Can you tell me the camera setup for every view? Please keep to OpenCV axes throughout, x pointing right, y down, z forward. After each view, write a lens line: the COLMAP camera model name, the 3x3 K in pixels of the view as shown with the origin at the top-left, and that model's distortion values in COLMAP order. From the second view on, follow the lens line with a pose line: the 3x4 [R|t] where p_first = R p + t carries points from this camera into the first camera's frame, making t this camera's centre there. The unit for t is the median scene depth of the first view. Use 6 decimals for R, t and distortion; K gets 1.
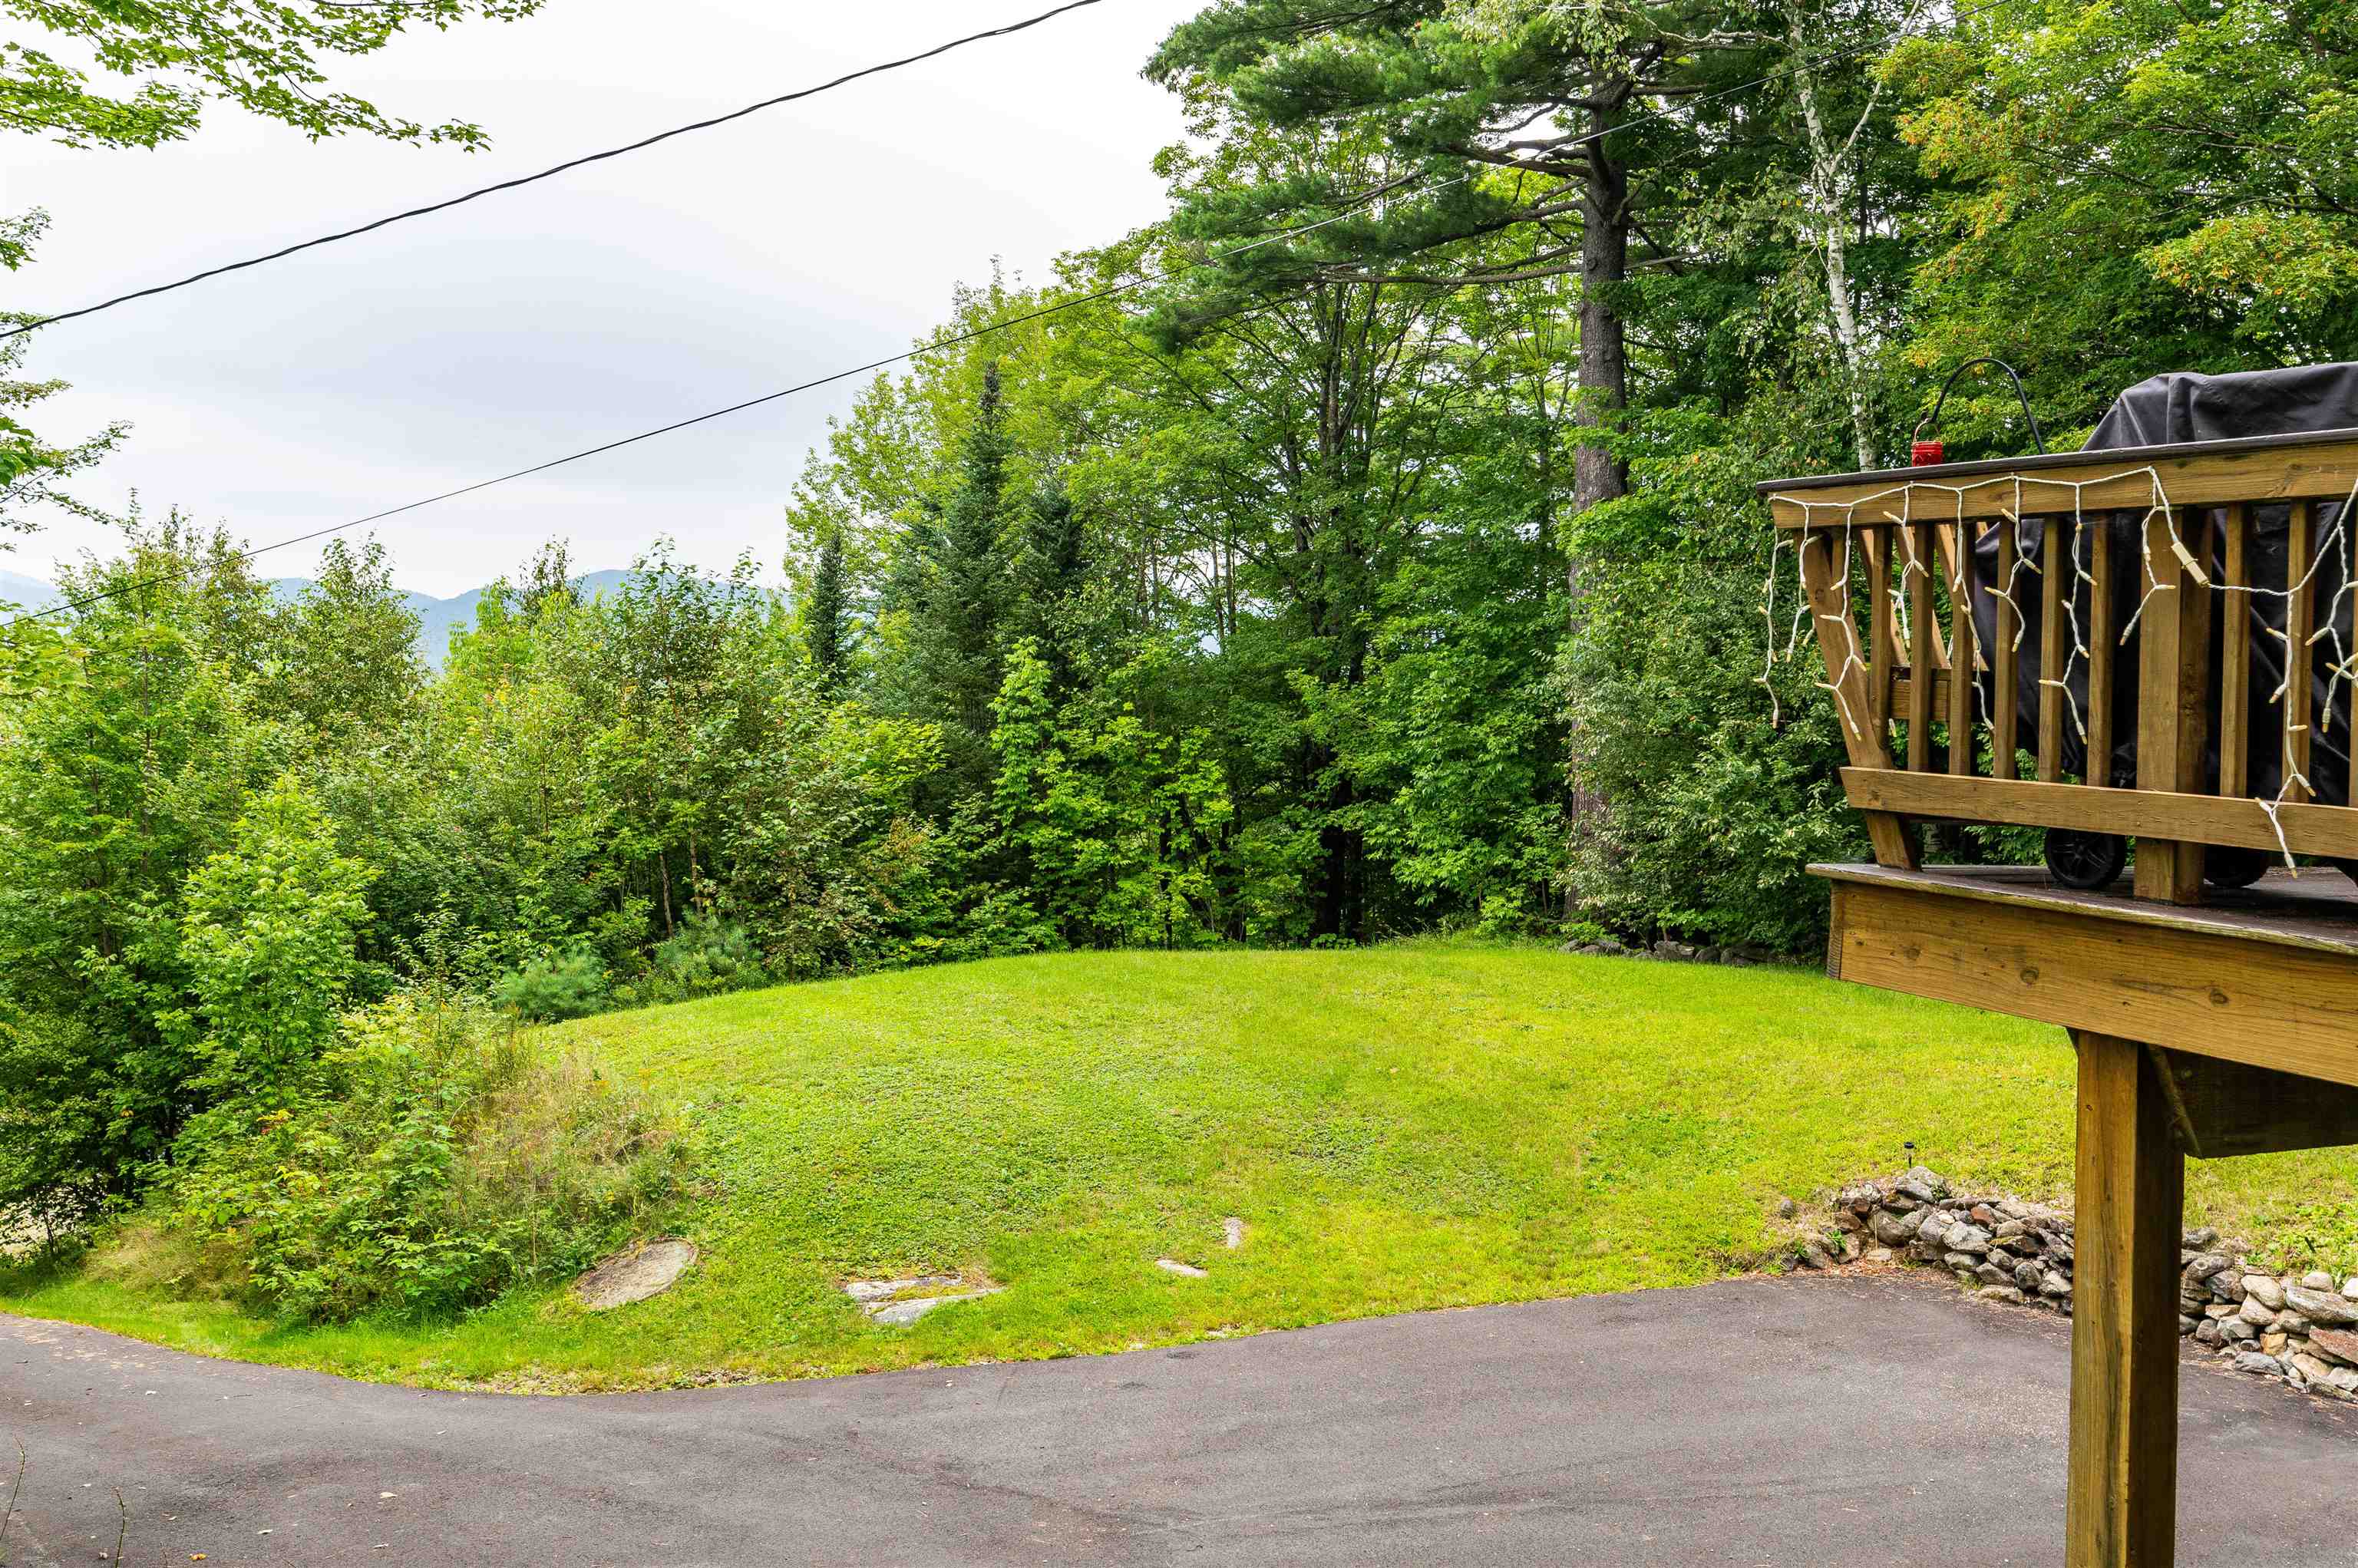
lens RADIAL K [[2088.2, 0, 1220.7], [0, 2088.2, 679.1], [0, 0, 1]] dist [0.007626, -0.014106]
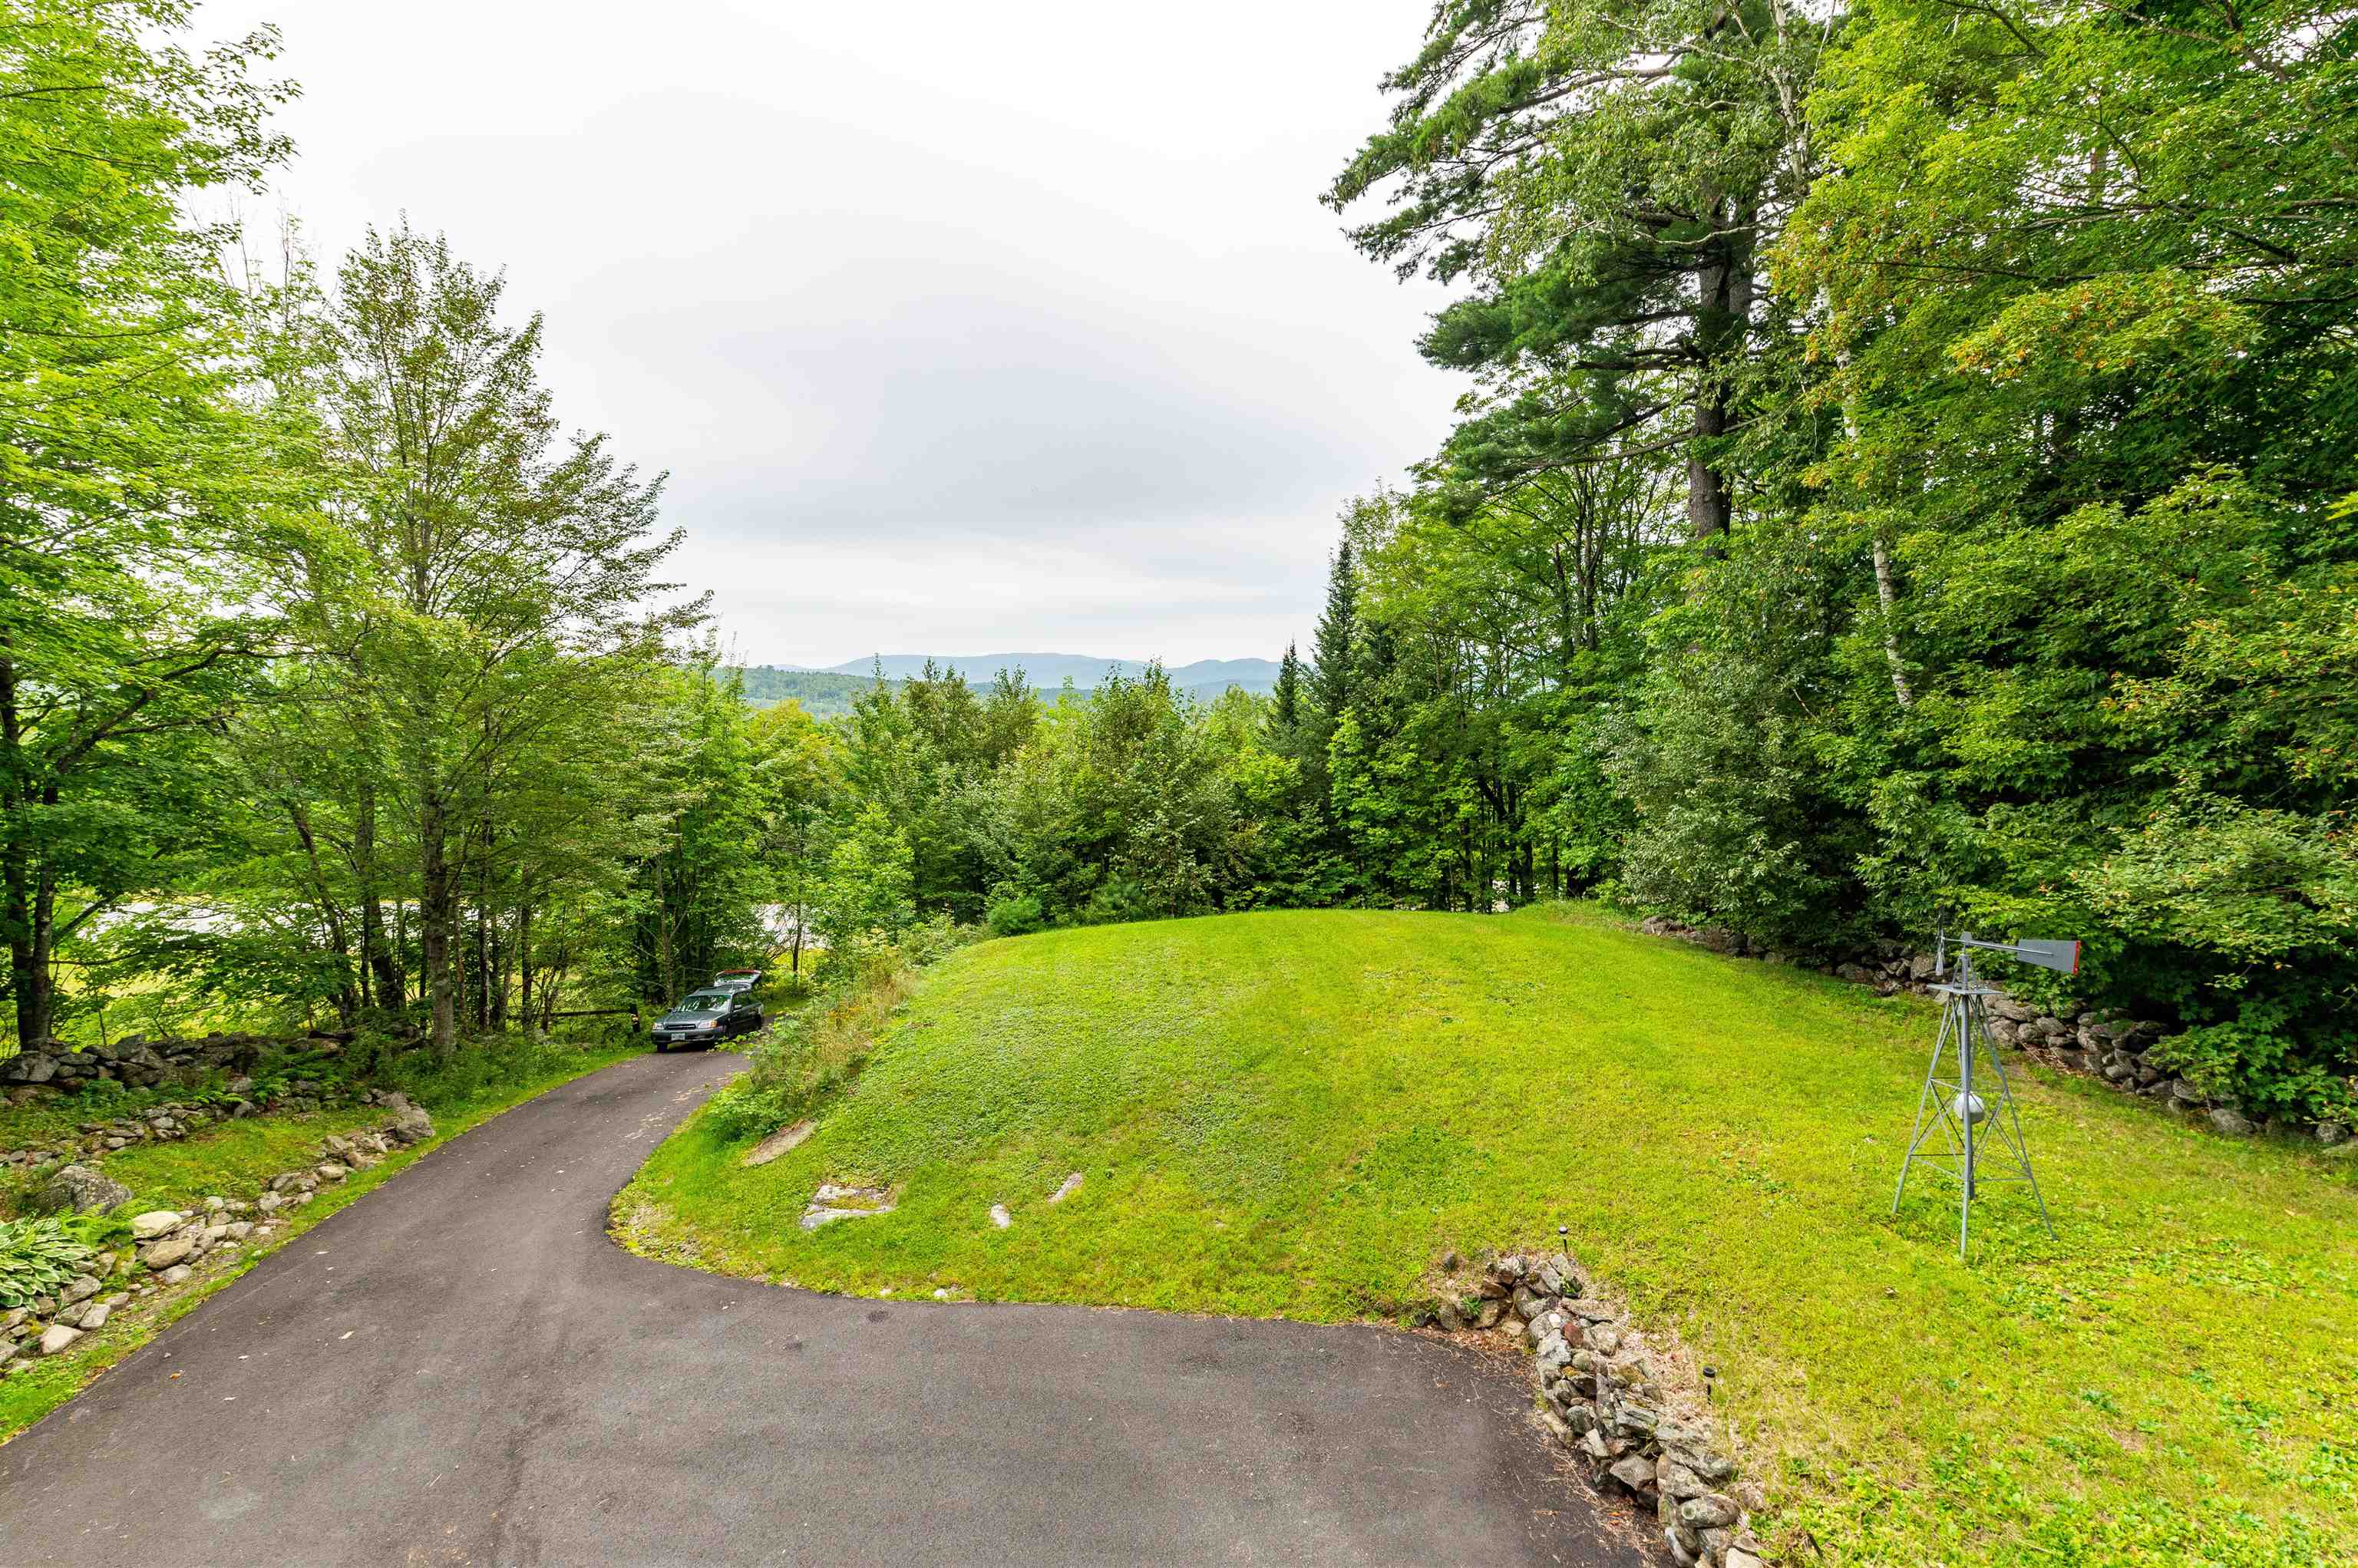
lens RADIAL K [[1018.6, 0, 1220.3], [0, 1018.6, 789.4], [0, 0, 1]] dist [0.001668, -0.001383]
pose [[0.891369, 0.012060, -0.453119, 0.229733], [0.029581, 0.995967, 0.084700, -0.031939], [0.452313, -0.088903, 0.887417, 0.262842]]
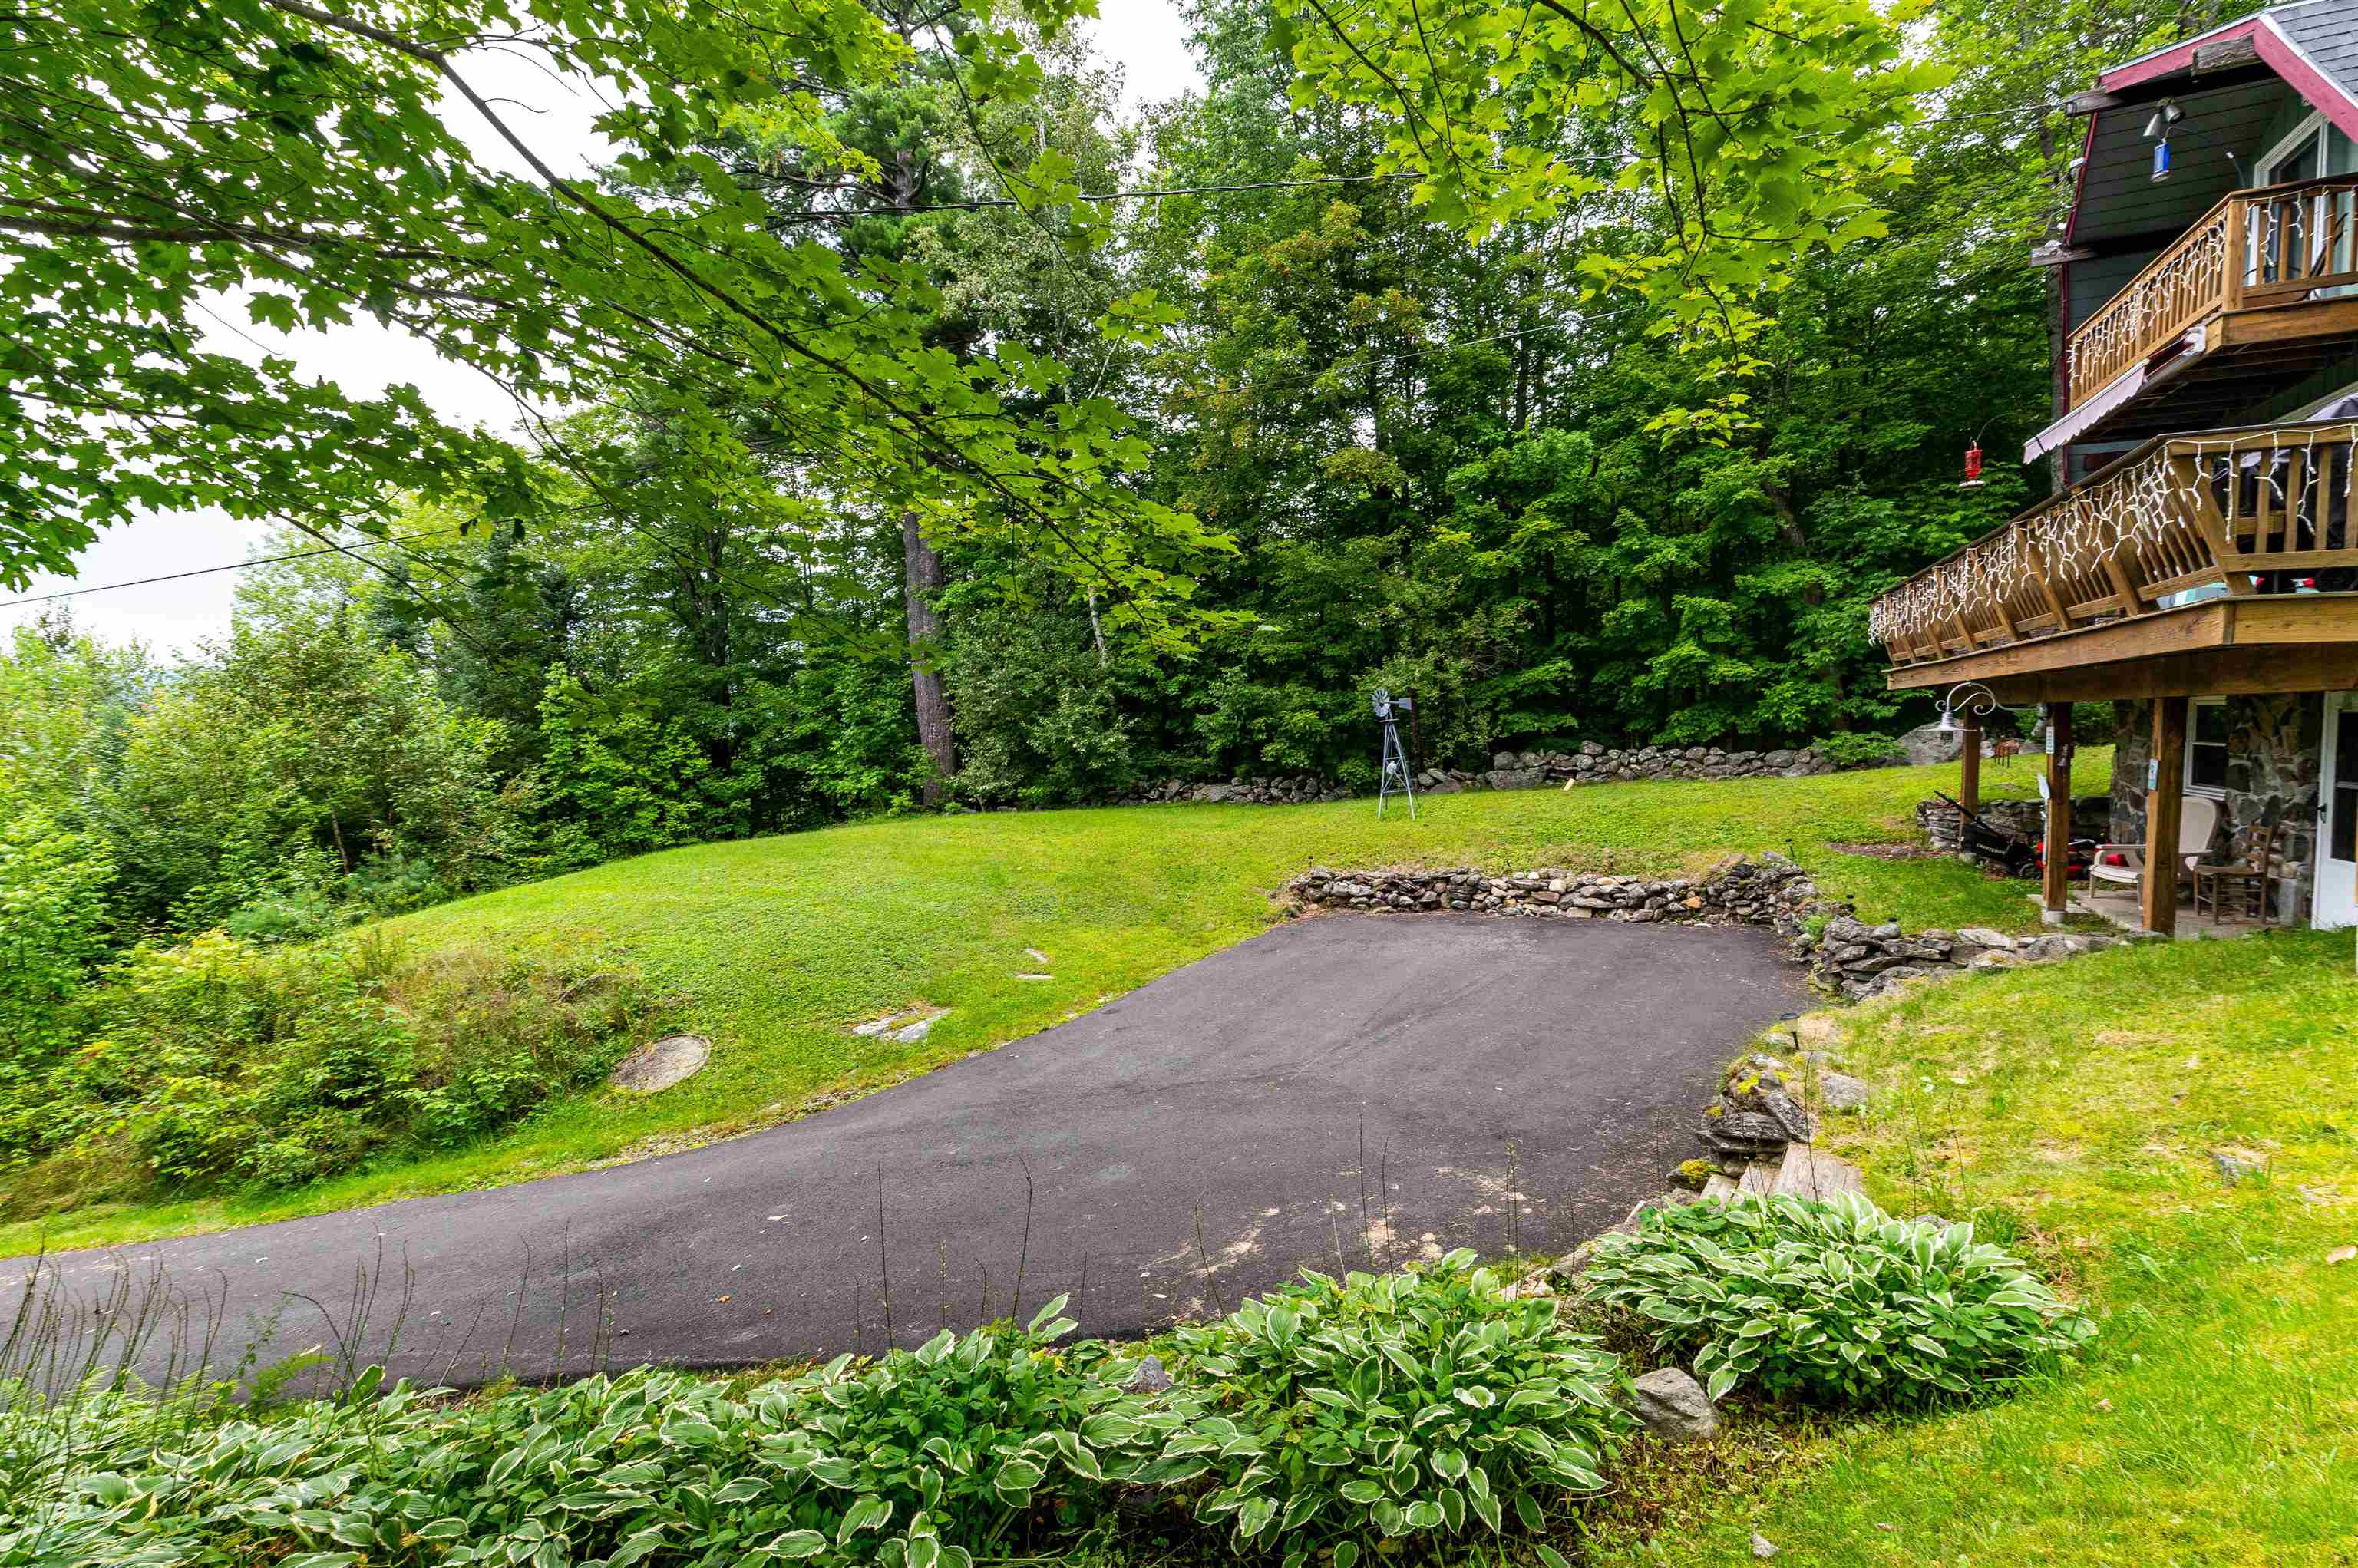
lens RADIAL K [[1018.6, 0, 1174.0], [0, 1018.6, 781.3], [0, 0, 1]] dist [0.001668, -0.001383]
pose [[0.786316, -0.081347, 0.612446, -0.248285], [0.038946, 0.995849, 0.082269, 0.029208], [-0.616596, -0.040837, 0.786220, 0.146438]]
